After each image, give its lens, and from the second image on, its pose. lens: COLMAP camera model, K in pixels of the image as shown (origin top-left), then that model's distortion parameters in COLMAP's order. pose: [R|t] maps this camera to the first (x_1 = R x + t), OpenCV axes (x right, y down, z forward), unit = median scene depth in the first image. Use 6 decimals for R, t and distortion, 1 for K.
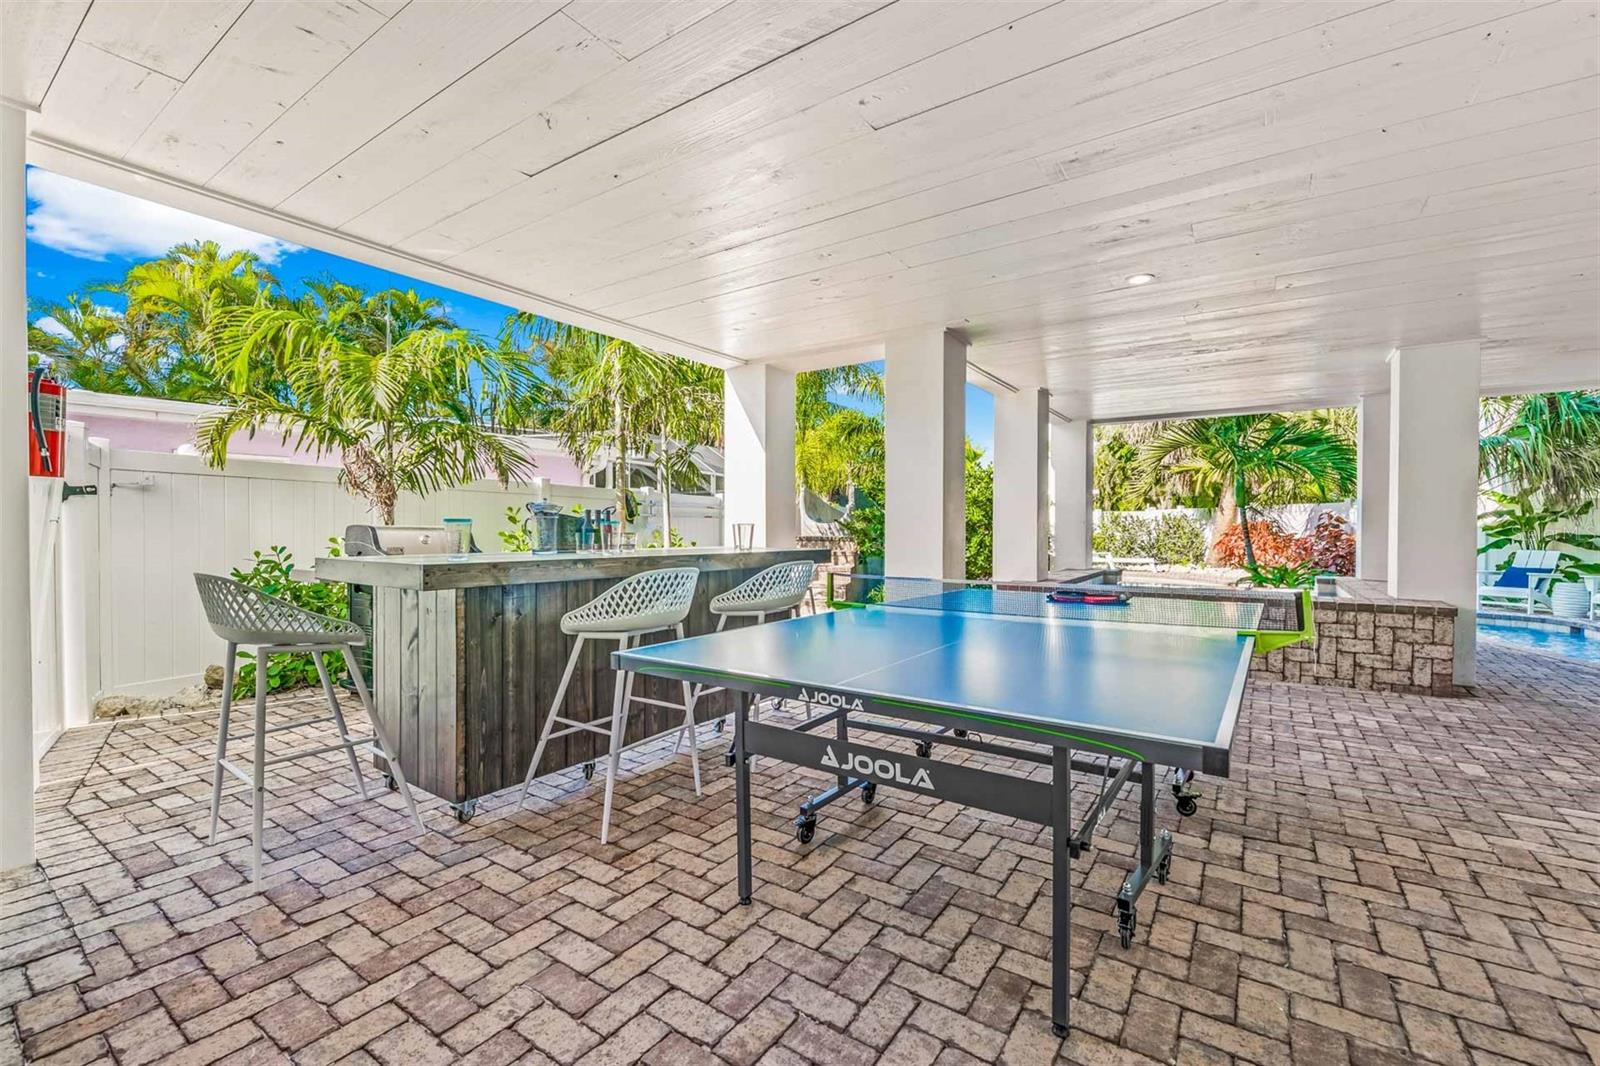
lens RADIAL K [[663.6, 0, 793.1], [0, 663.6, 536.4], [0, 0, 1]] dist [-0.004470, -0.000927]
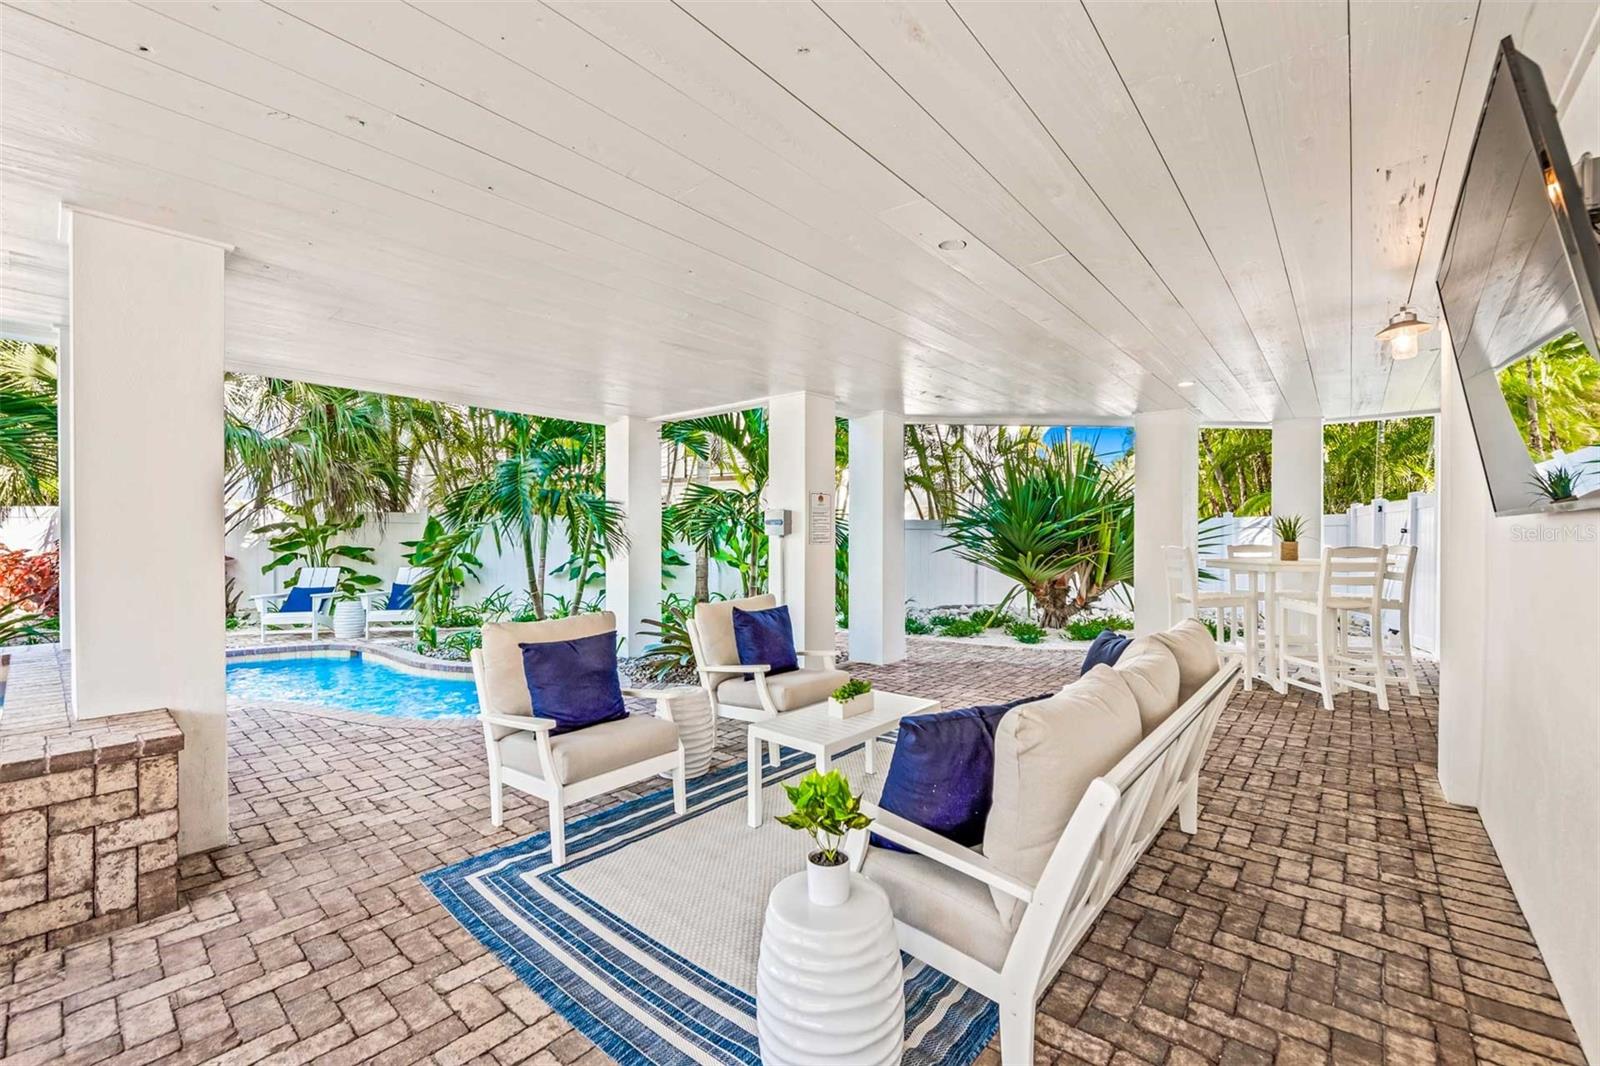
lens RADIAL K [[663.6, 0, 796.5], [0, 663.6, 536.2], [0, 0, 1]] dist [-0.004470, -0.000927]
pose [[0.105157, -0.011503, 0.994389, 0.279702], [0.013842, 0.999853, 0.010102, -0.022939], [-0.994359, 0.012702, 0.105301, 0.239136]]
